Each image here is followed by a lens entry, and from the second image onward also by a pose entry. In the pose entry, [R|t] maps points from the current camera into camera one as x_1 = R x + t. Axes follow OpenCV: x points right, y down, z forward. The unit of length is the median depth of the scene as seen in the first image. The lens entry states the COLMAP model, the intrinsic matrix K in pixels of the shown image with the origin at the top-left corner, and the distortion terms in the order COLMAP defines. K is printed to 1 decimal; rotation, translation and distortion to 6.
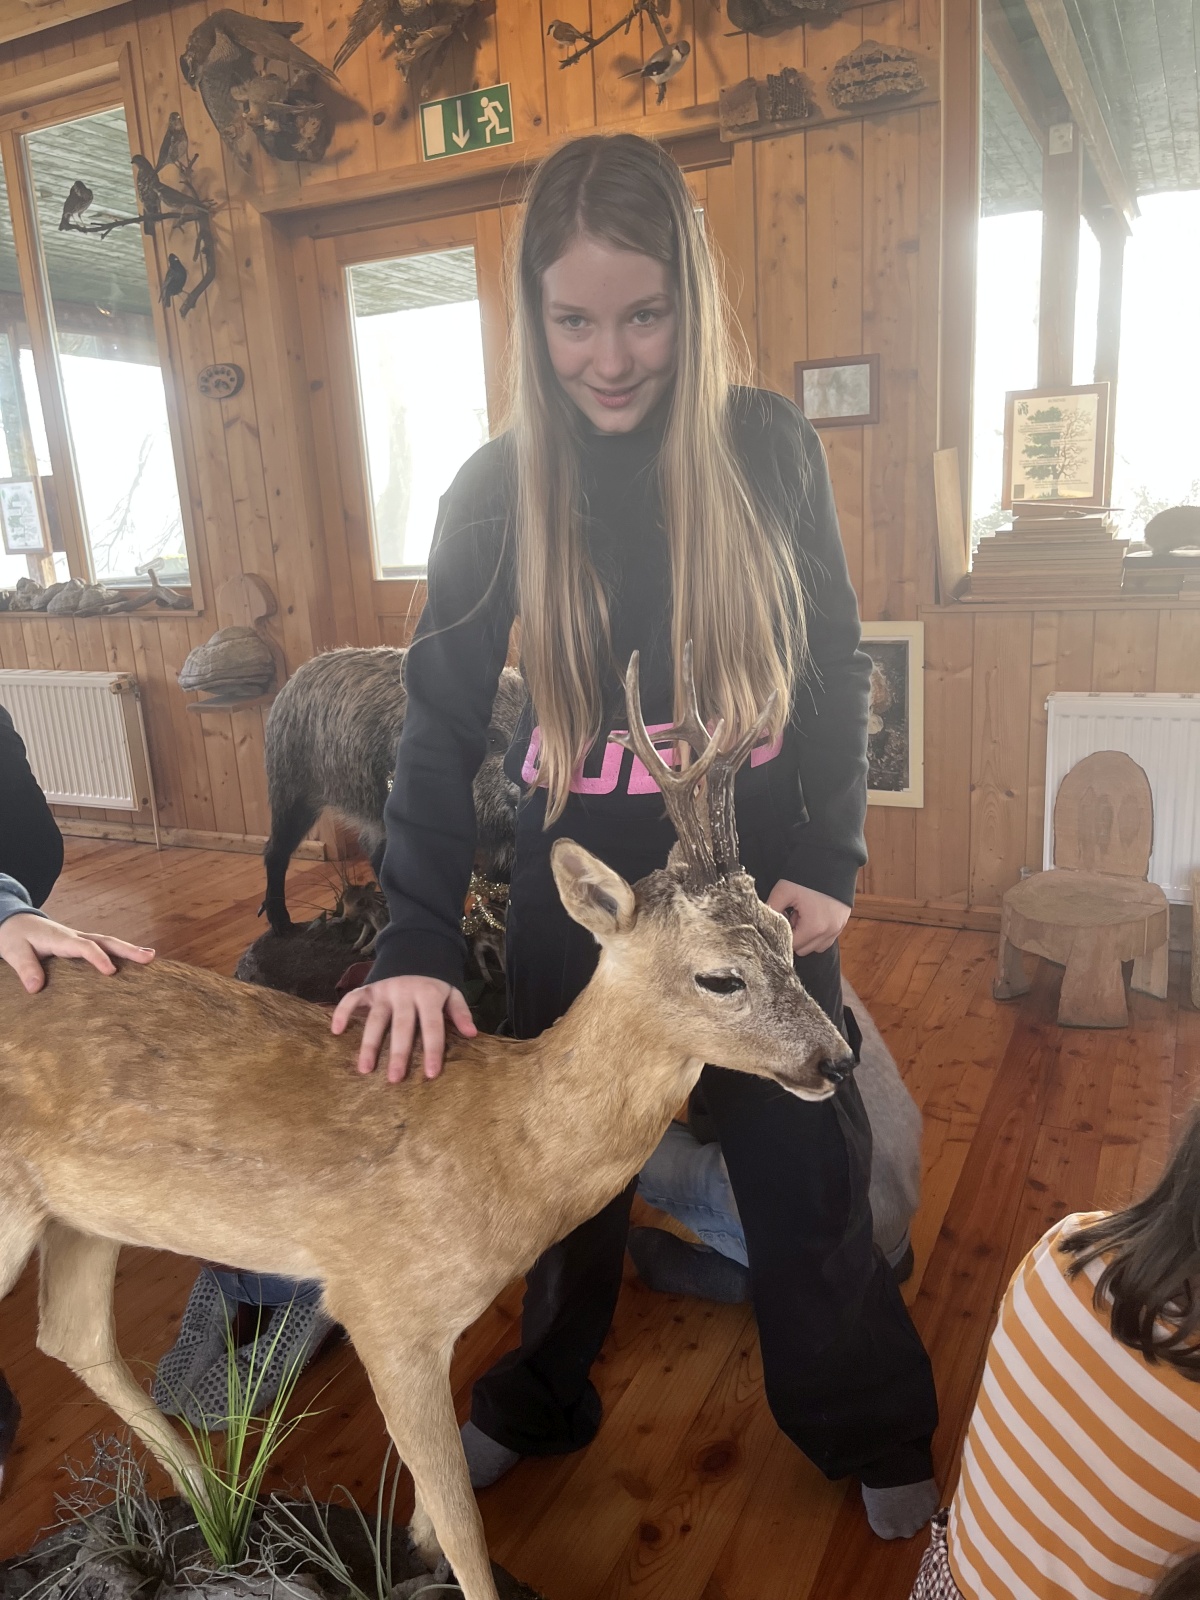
lens RADIAL K [[1210.5, 0, 596.7], [0, 1210.5, 784.2], [0, 0, 1]] dist [0.104186, -0.146145]
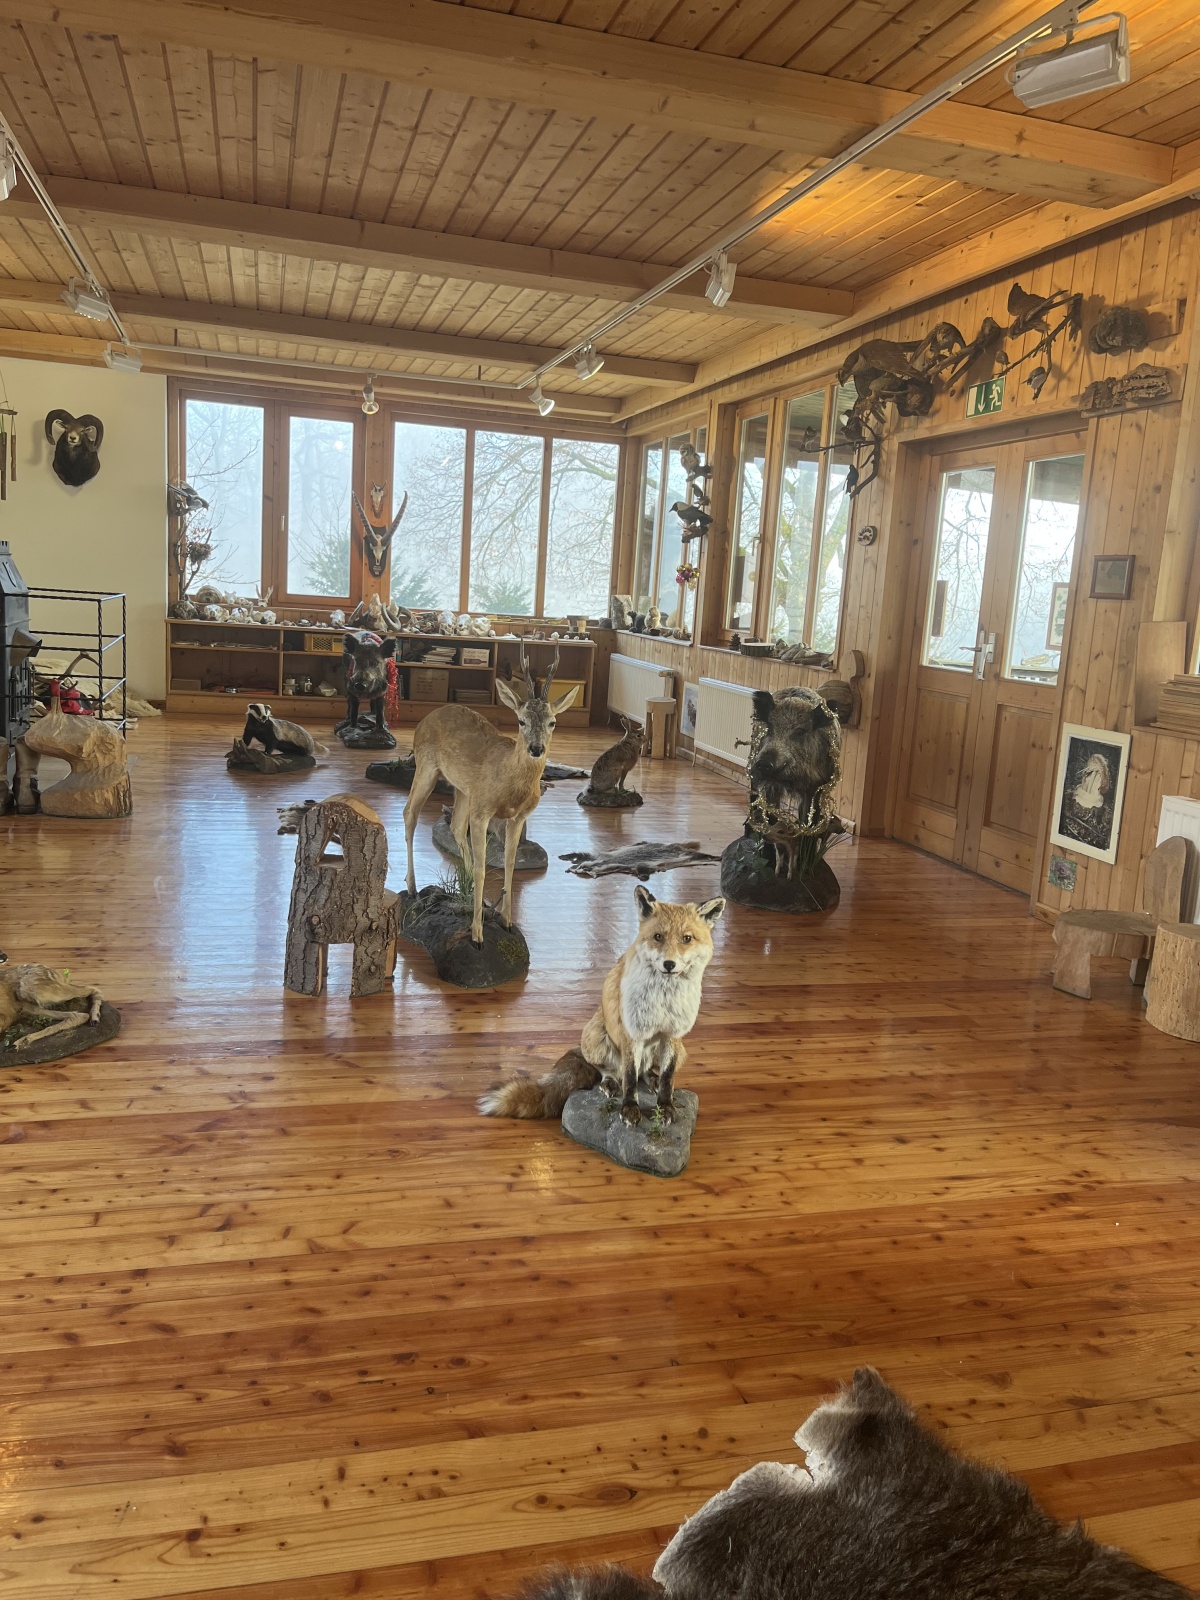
lens RADIAL K [[1215.1, 0, 577.0], [0, 1215.1, 777.1], [0, 0, 1]] dist [0.042924, -0.001673]
pose [[0.649595, 0.213955, -0.729554, 2.057919], [-0.273232, 0.961174, 0.038596, 0.085707], [0.709486, 0.174265, 0.682833, -1.012542]]
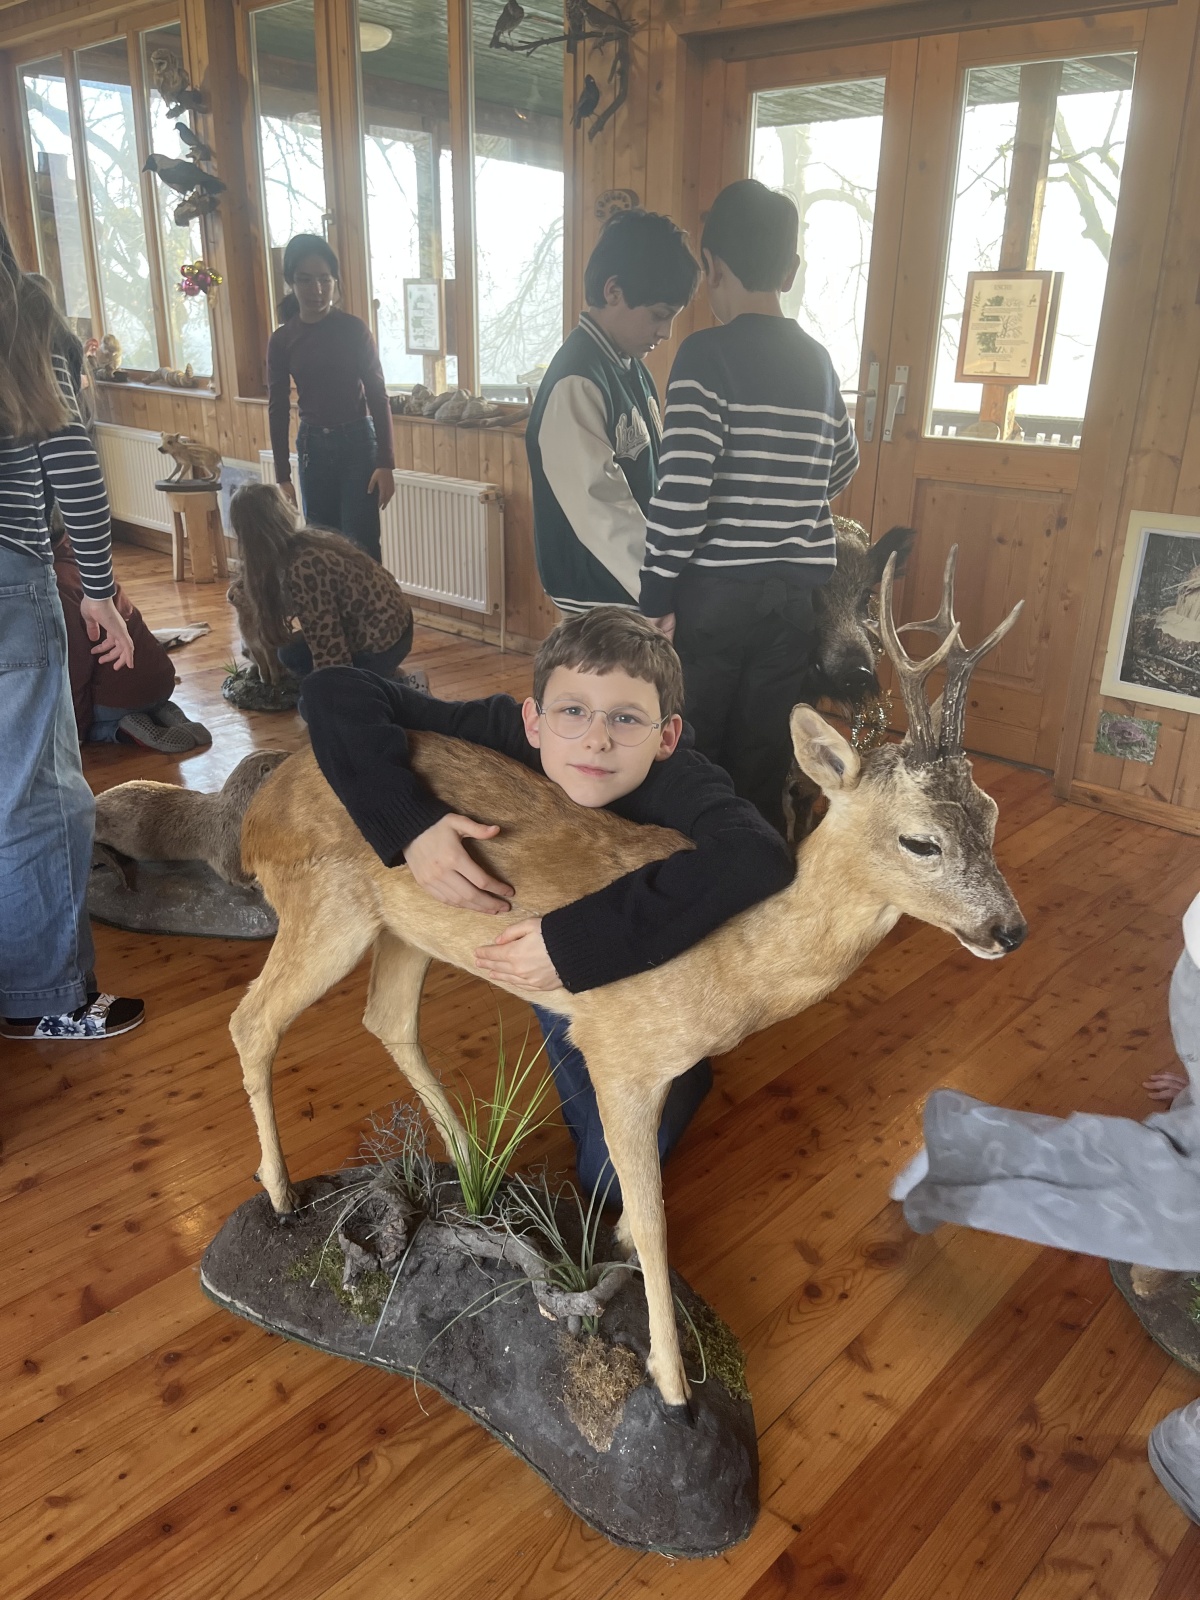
lens RADIAL K [[1229.5, 0, 600.0], [0, 1229.5, 800.0], [0, 0, 1]] dist [0.059932, -0.101033]
pose [[0.953526, 0.175674, -0.244799, 0.061848], [-0.139165, 0.977370, 0.159315, -0.018281], [0.267247, -0.117844, 0.956395, -0.148882]]
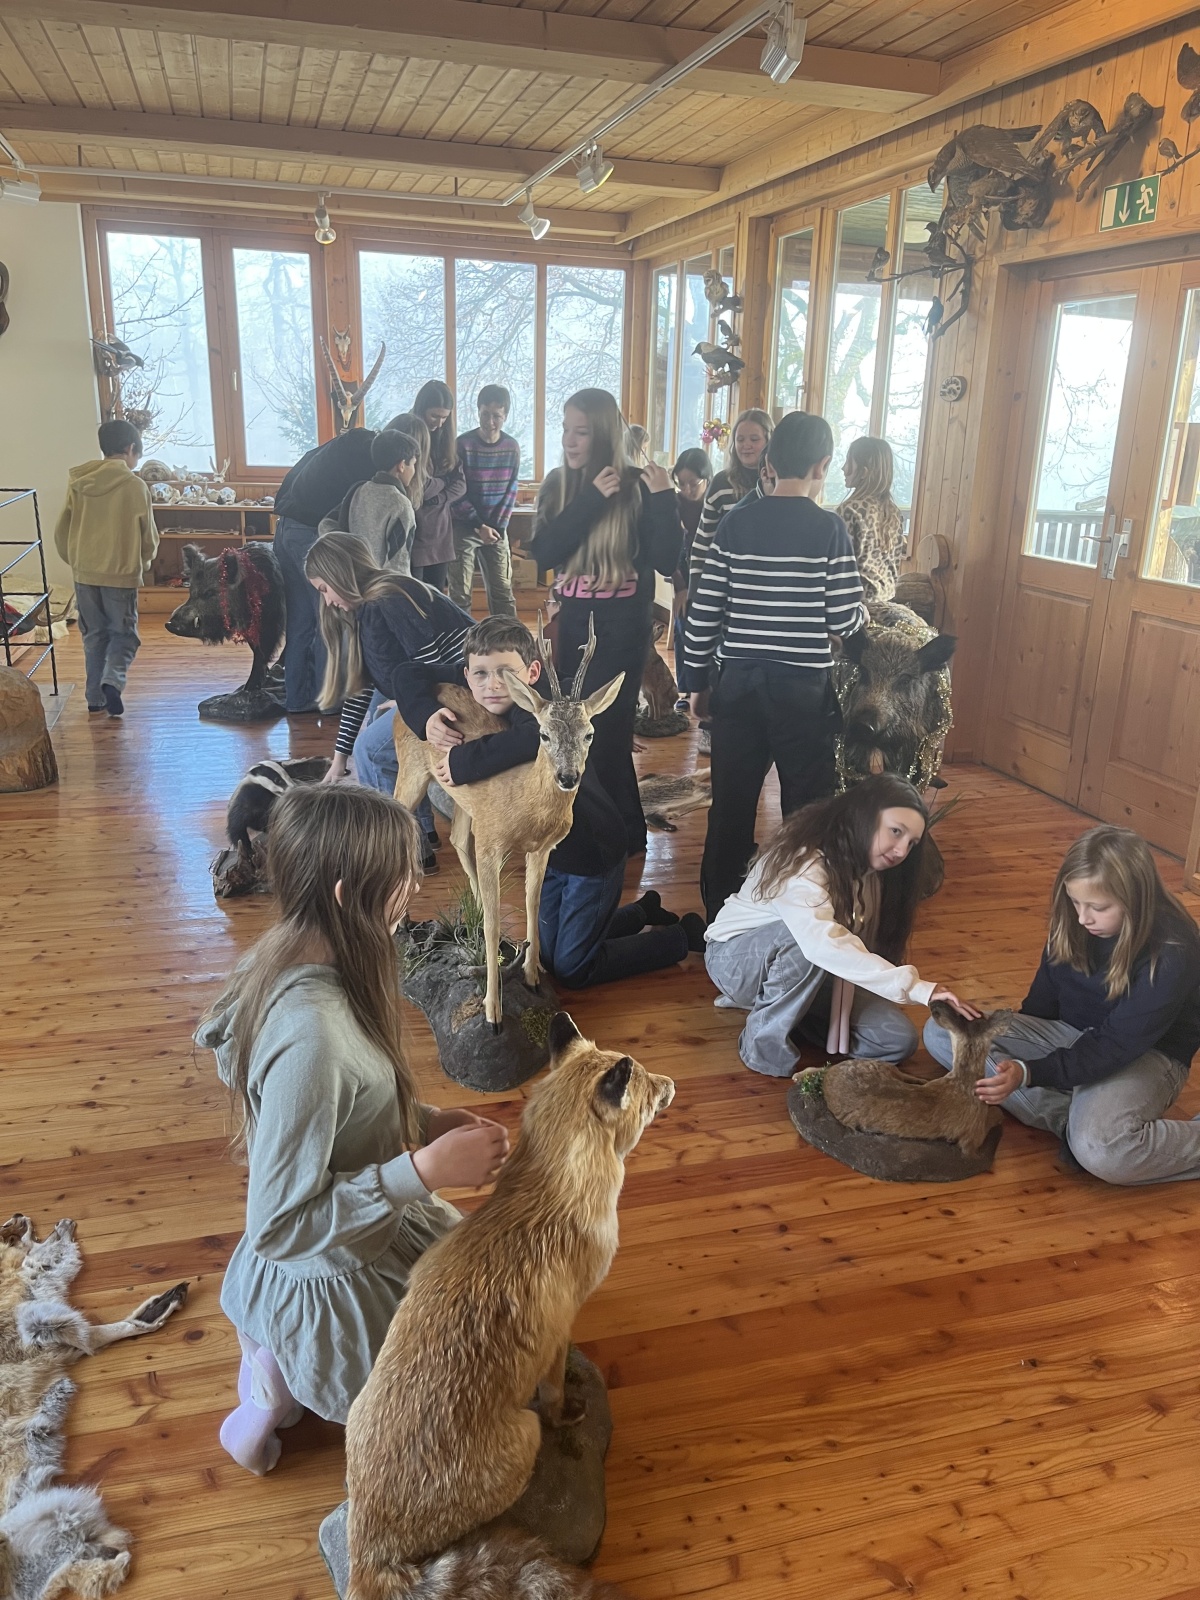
lens RADIAL K [[1210.5, 0, 596.7], [0, 1210.5, 784.2], [0, 0, 1]] dist [0.104186, -0.146145]
pose [[0.668735, 0.286323, -0.686158, 1.352554], [-0.237787, 0.956767, 0.167495, -0.142809], [0.704451, 0.051150, 0.707907, -0.548336]]
